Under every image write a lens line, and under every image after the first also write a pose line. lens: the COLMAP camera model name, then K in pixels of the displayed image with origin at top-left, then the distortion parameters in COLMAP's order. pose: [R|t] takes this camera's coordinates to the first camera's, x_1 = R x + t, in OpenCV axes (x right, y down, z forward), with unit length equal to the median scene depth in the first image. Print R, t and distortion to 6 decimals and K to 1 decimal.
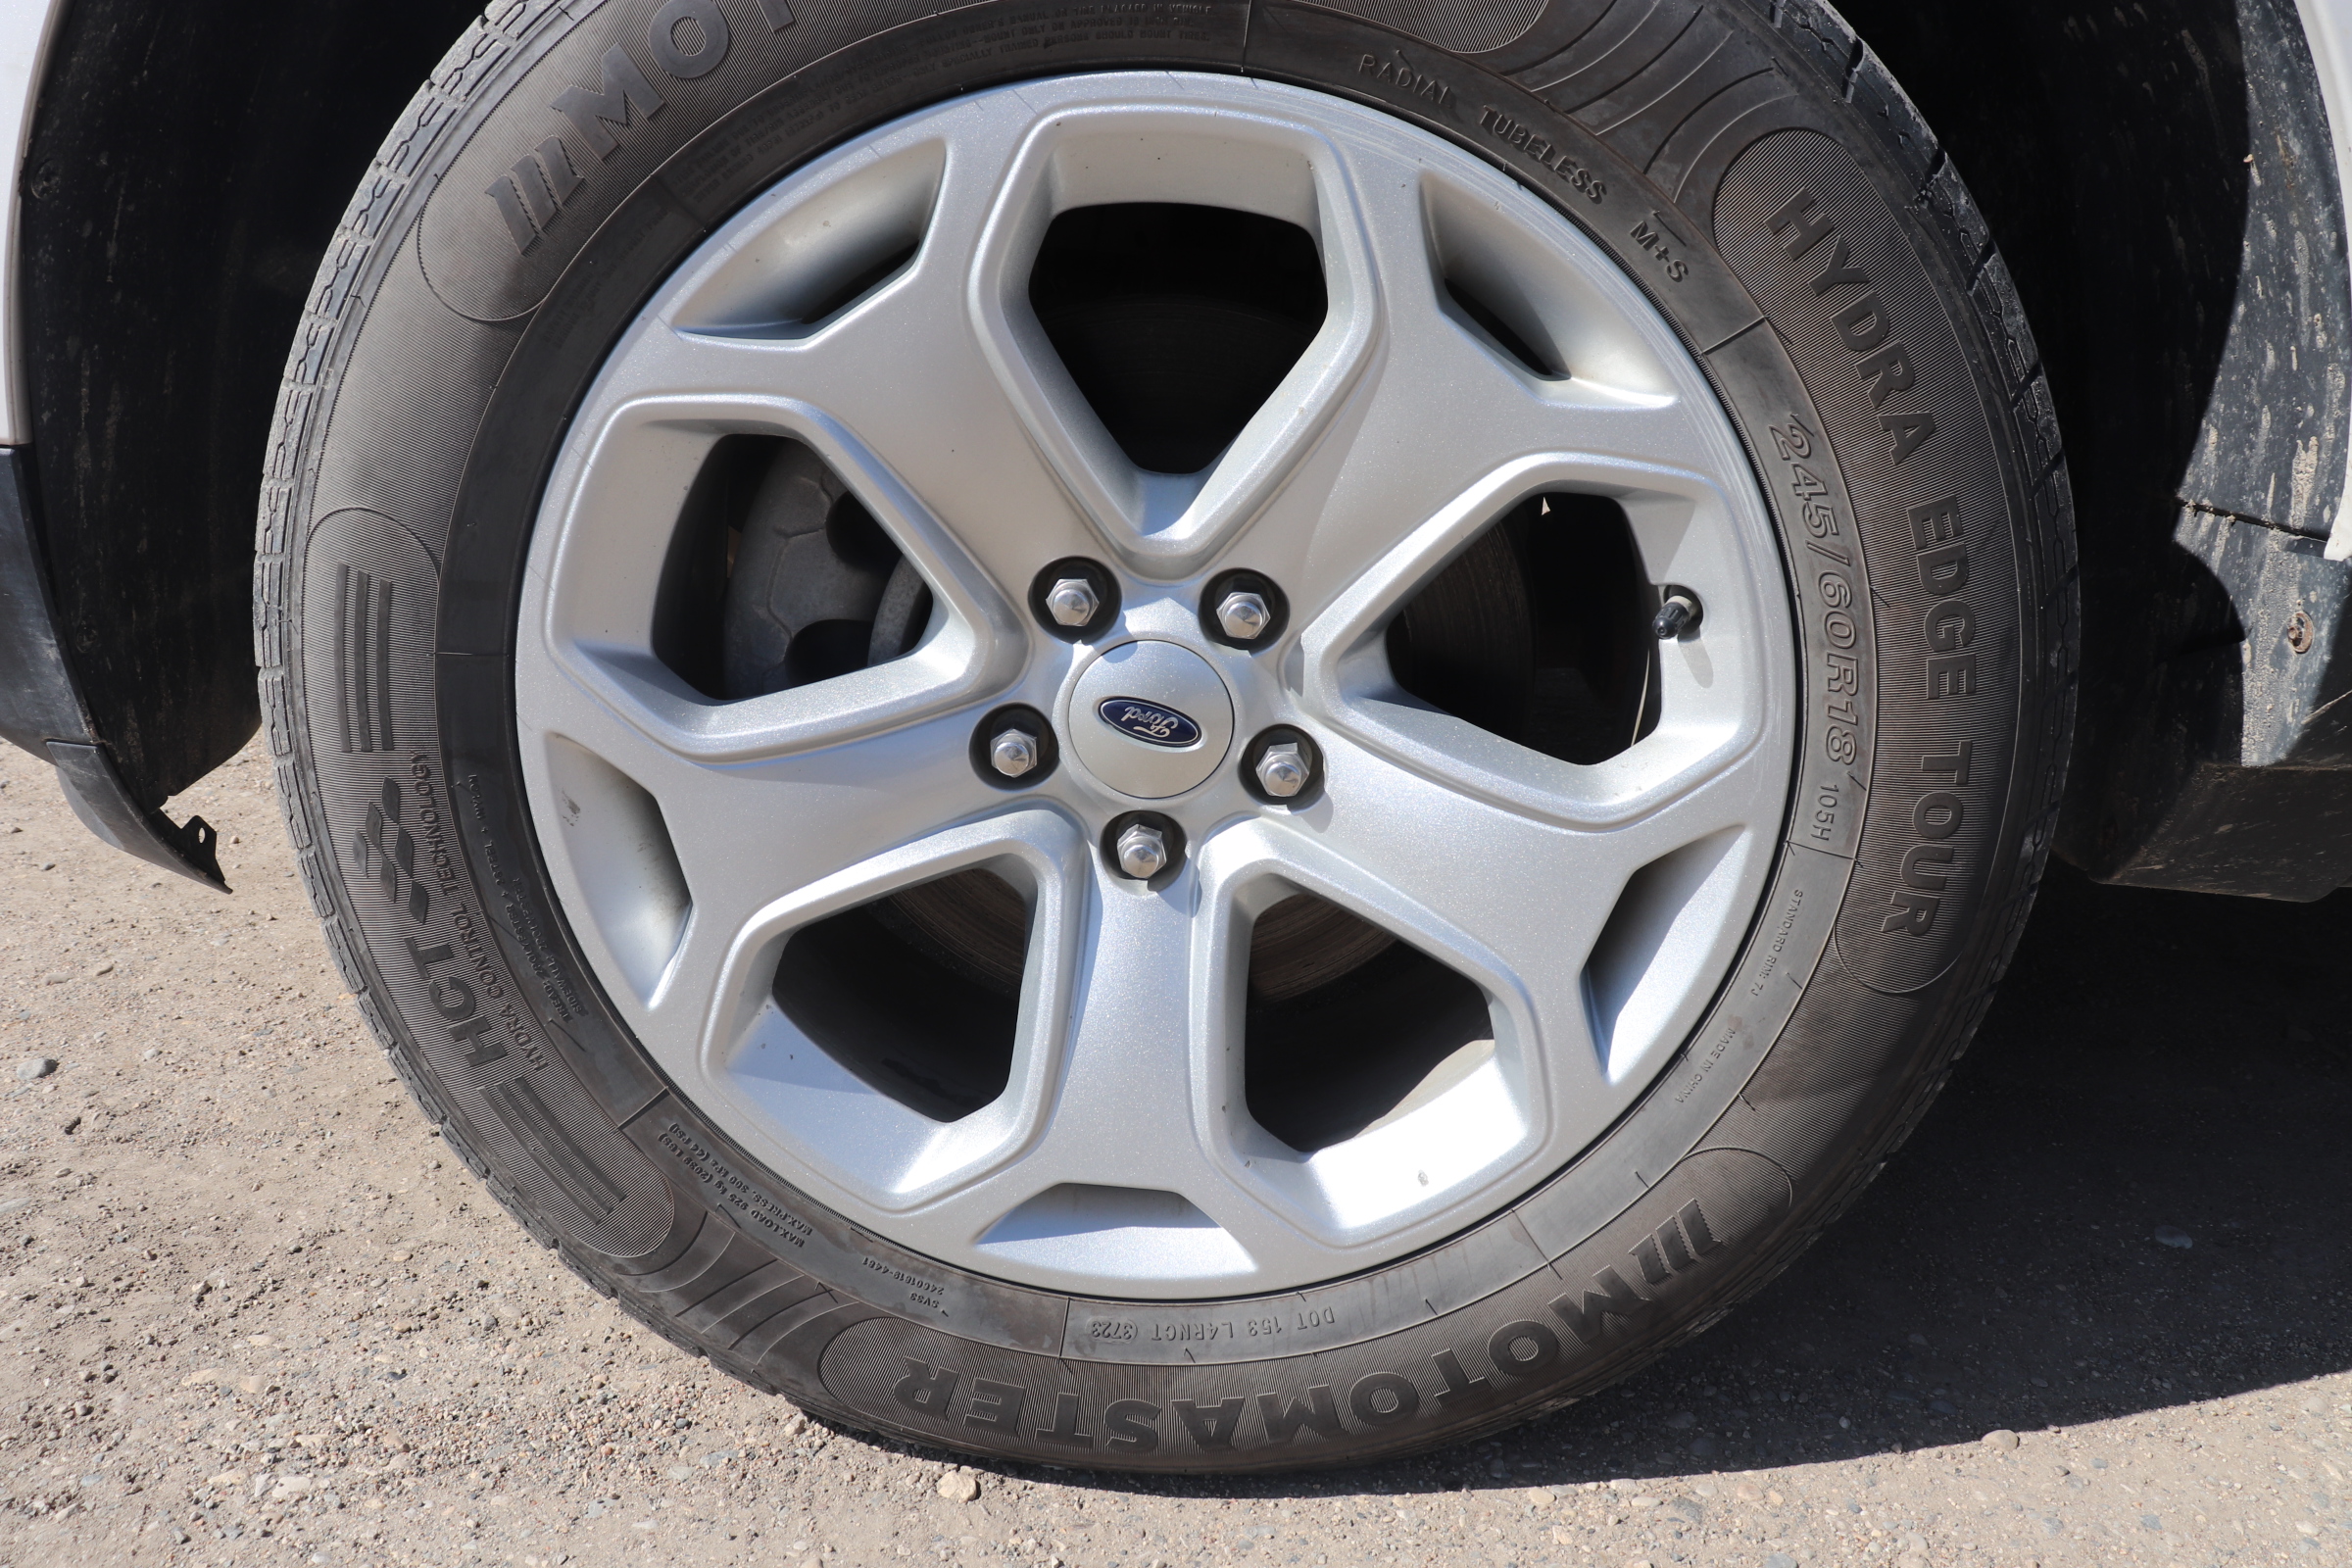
lens RADIAL K [[1932.8, 0, 1168.5], [0, 1932.8, 771.5], [0, 0, 1]] dist [-0.170171, 0.141174]
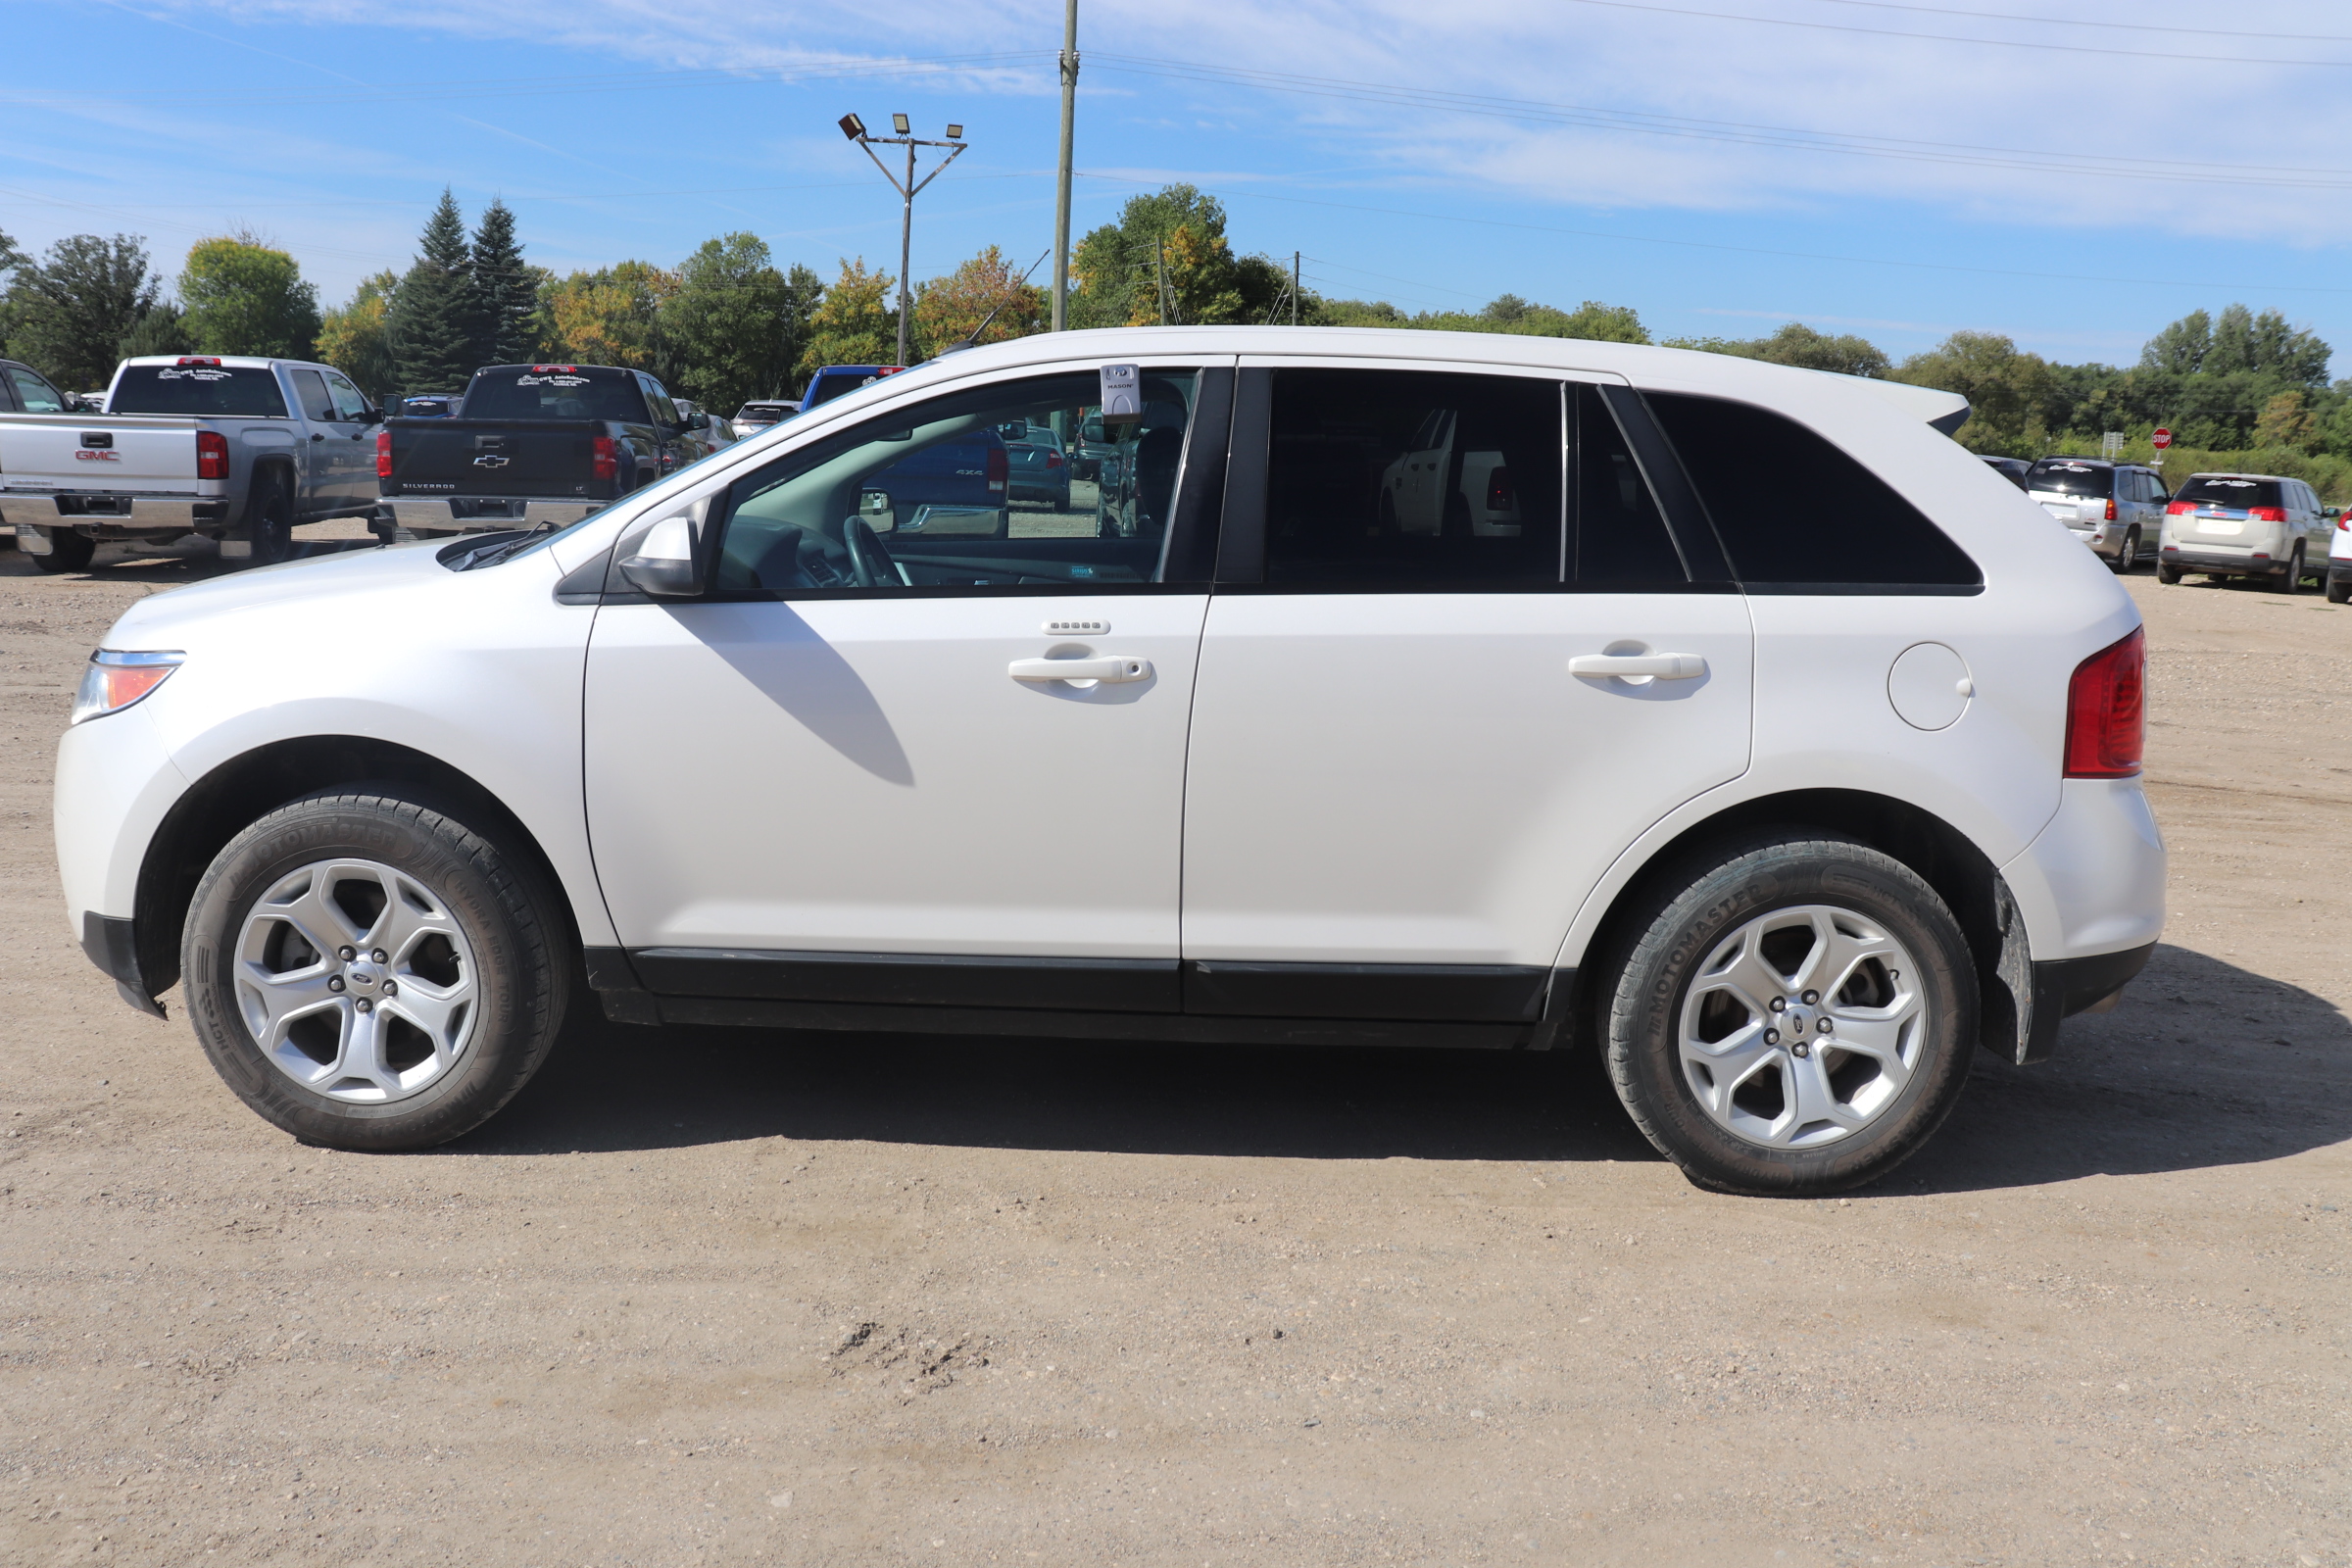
lens RADIAL K [[1932.8, 0, 1159.3], [0, 1932.8, 717.0], [0, 0, 1]] dist [-0.170171, 0.141174]
pose [[0.999151, -0.001610, 0.041172, 1.808501], [0.008652, 0.985155, -0.171447, 0.154367], [-0.040285, 0.171657, 0.984333, -3.870661]]
